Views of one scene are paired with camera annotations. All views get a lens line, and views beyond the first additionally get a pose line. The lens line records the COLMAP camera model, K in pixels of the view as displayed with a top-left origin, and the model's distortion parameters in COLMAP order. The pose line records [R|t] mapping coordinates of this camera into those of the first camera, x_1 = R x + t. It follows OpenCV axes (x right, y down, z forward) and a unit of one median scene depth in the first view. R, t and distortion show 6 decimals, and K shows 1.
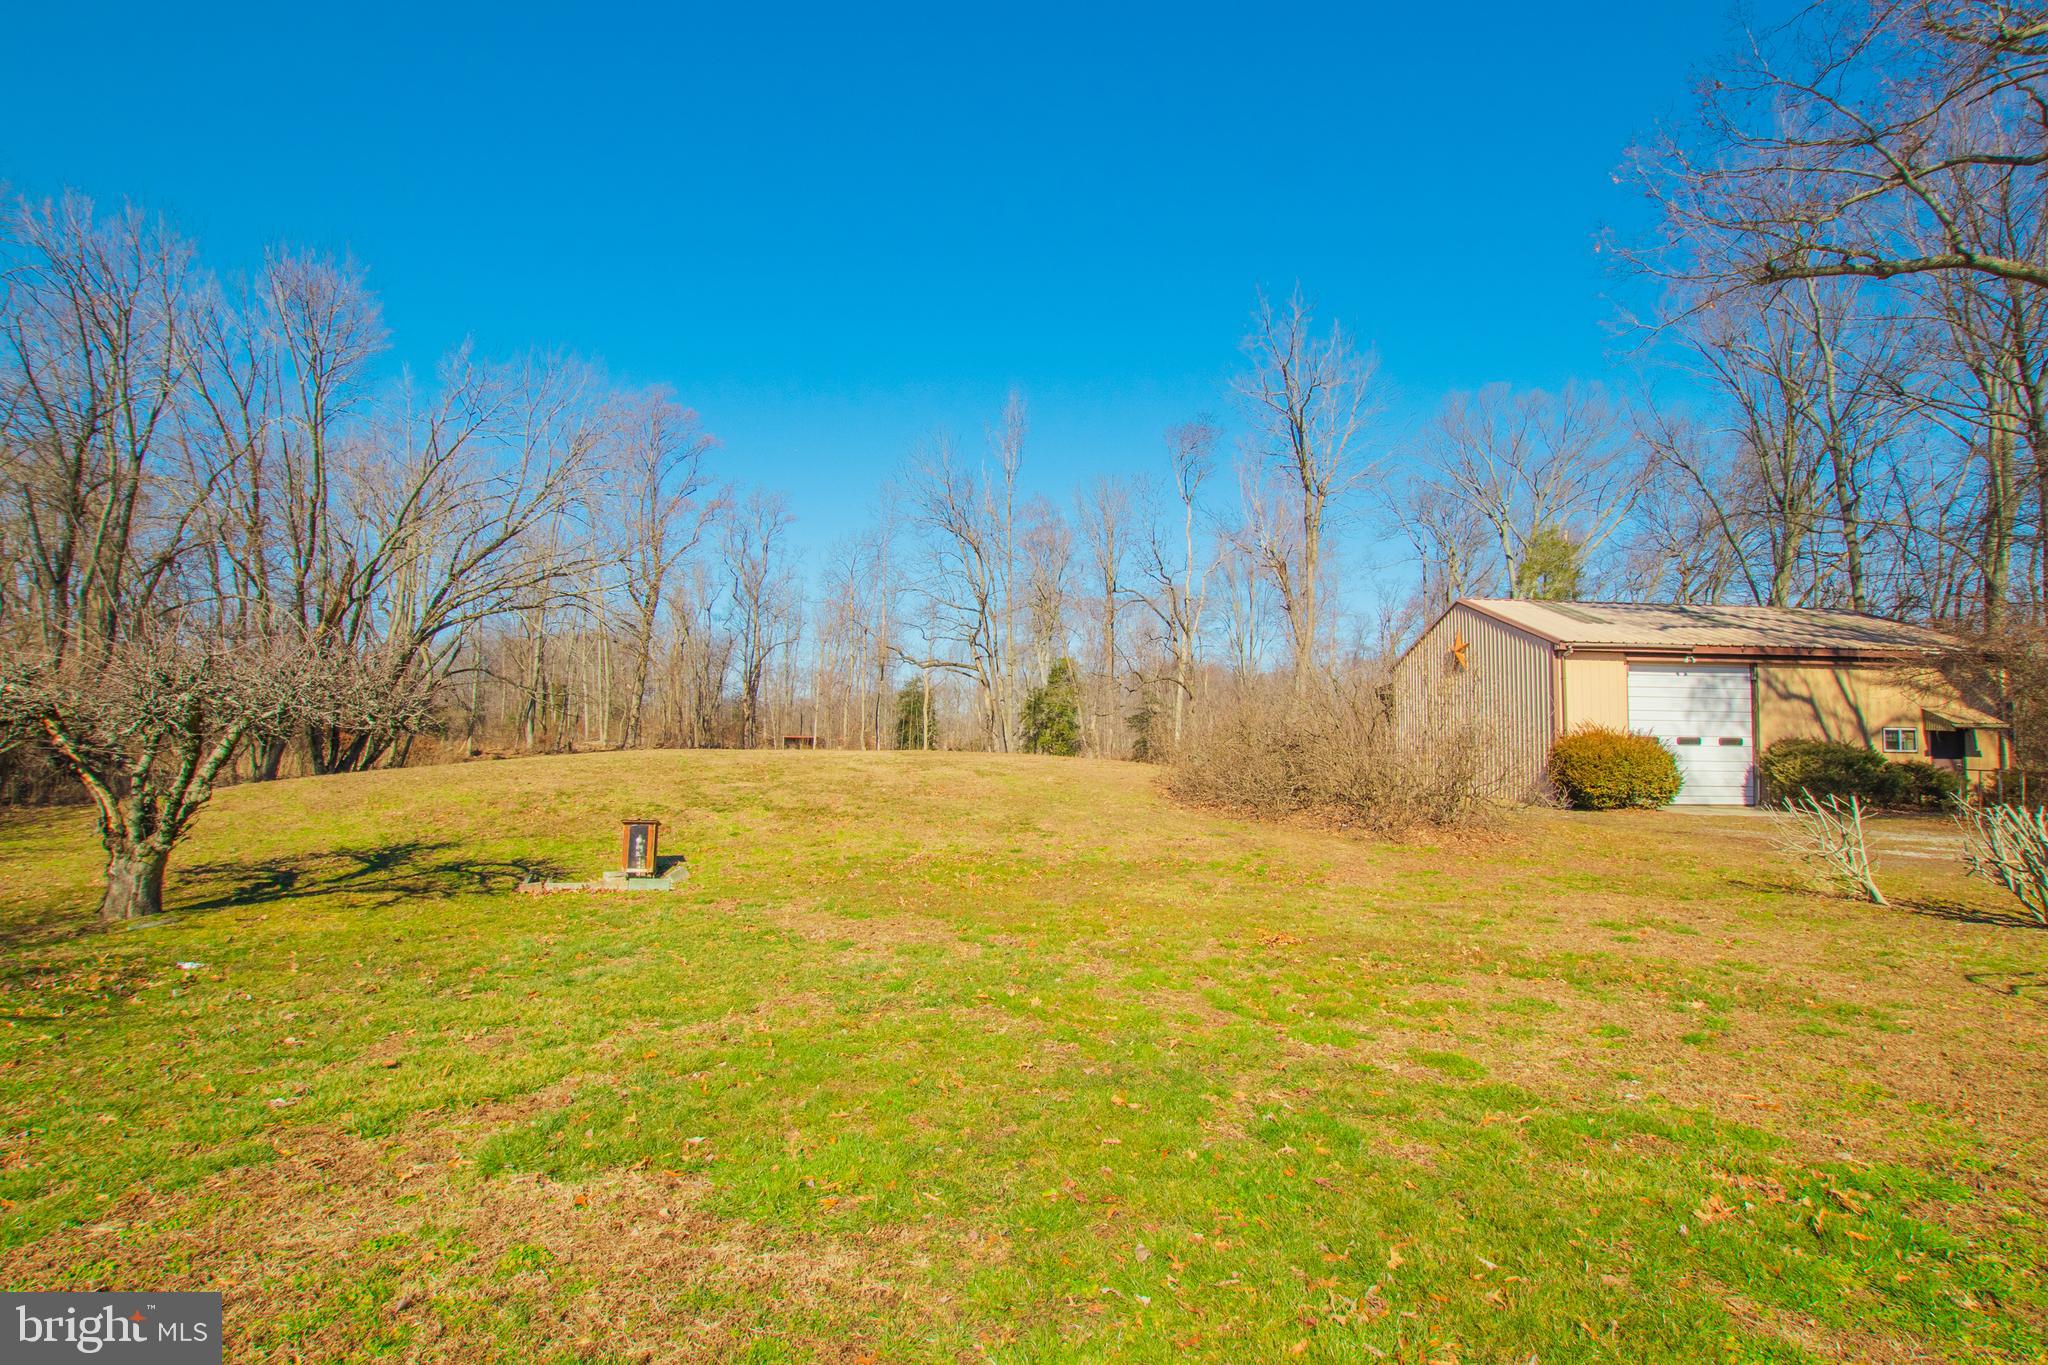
lens RADIAL K [[983.2, 0, 1057.5], [0, 983.2, 682.6], [0, 0, 1]] dist [-0.032963, 0.001389]
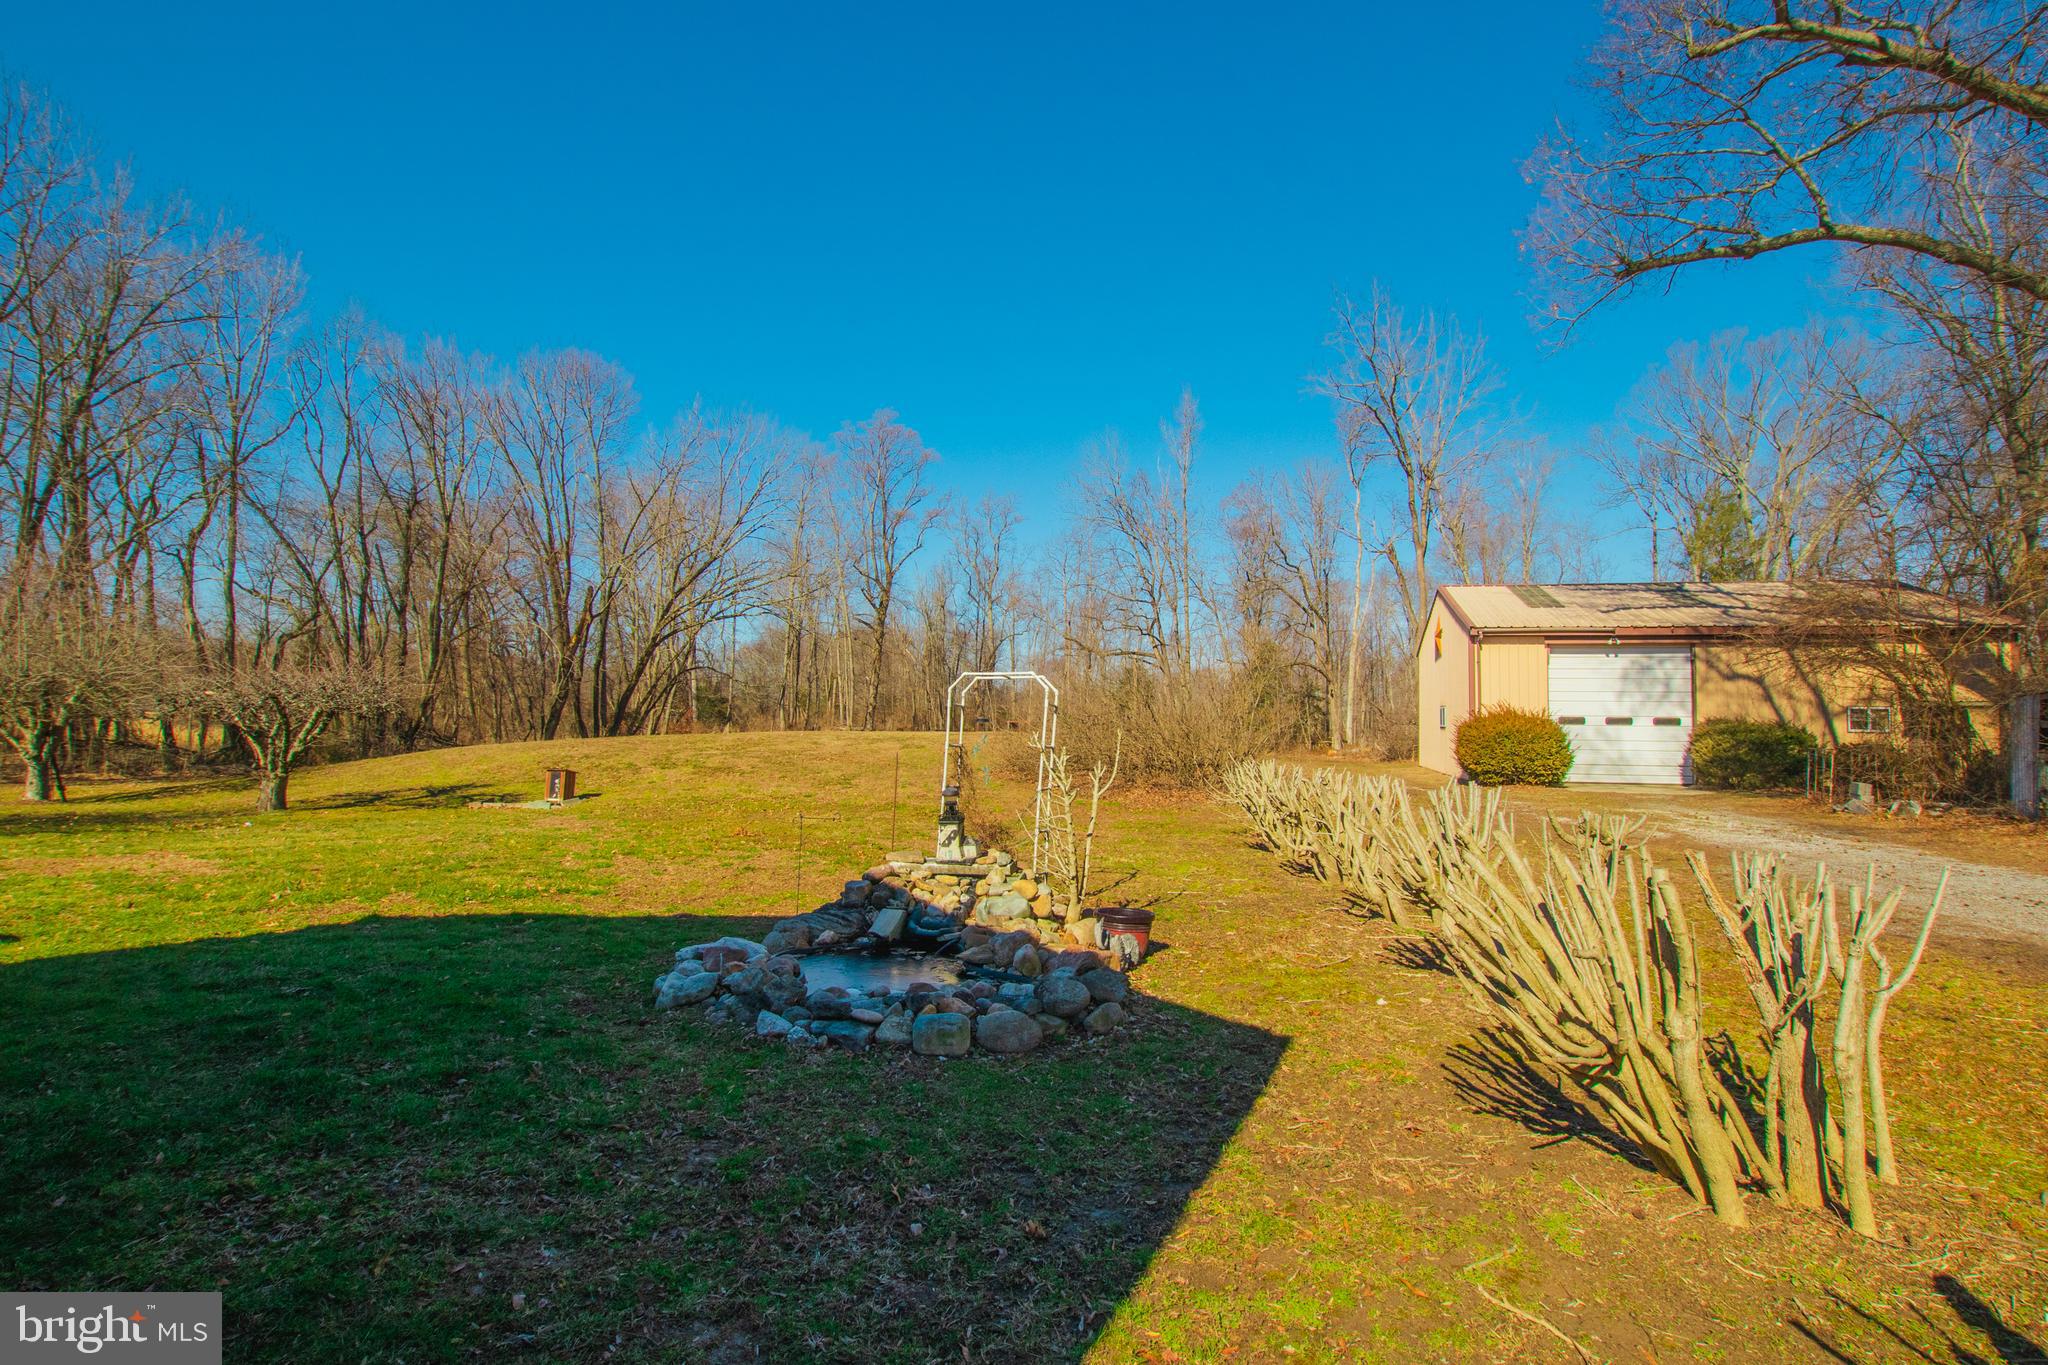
lens RADIAL K [[947.0, 0, 1015.5], [0, 947.0, 691.9], [0, 0, 1]] dist [-0.031785, 0.000722]
pose [[0.960590, -0.010440, -0.277772, 0.313976], [0.017166, 0.999615, 0.021795, -0.003131], [0.277437, -0.025704, 0.960400, -0.122053]]
